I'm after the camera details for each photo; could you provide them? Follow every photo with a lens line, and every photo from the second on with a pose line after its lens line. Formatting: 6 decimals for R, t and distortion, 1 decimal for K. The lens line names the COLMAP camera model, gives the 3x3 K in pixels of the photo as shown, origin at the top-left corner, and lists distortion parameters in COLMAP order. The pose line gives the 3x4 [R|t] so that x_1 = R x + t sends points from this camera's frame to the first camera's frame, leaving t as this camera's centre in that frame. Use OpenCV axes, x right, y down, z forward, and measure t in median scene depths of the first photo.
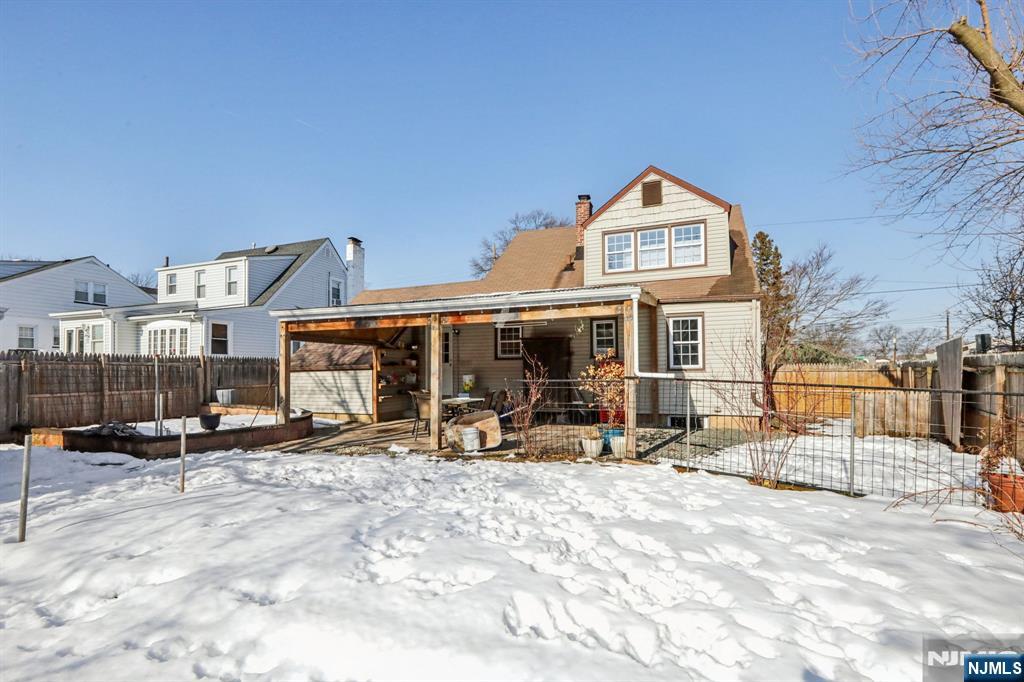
lens RADIAL K [[461.7, 0, 509.9], [0, 461.7, 358.4], [0, 0, 1]] dist [0.001727, 0.000721]
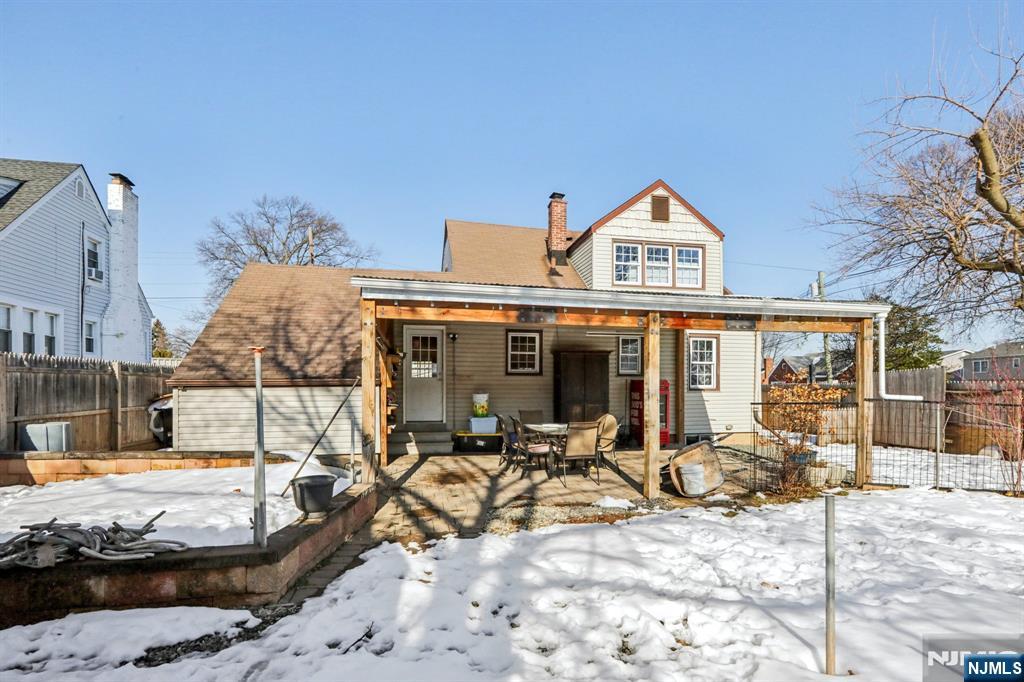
lens RADIAL K [[471.5, 0, 512.3], [0, 471.5, 387.0], [0, 0, 1]] dist [-0.000445, 0.000407]
pose [[0.839235, 0.009653, 0.543683, -0.499218], [-0.024231, 0.999513, 0.019657, 0.007944], [-0.543228, -0.029671, 0.839060, 0.327665]]
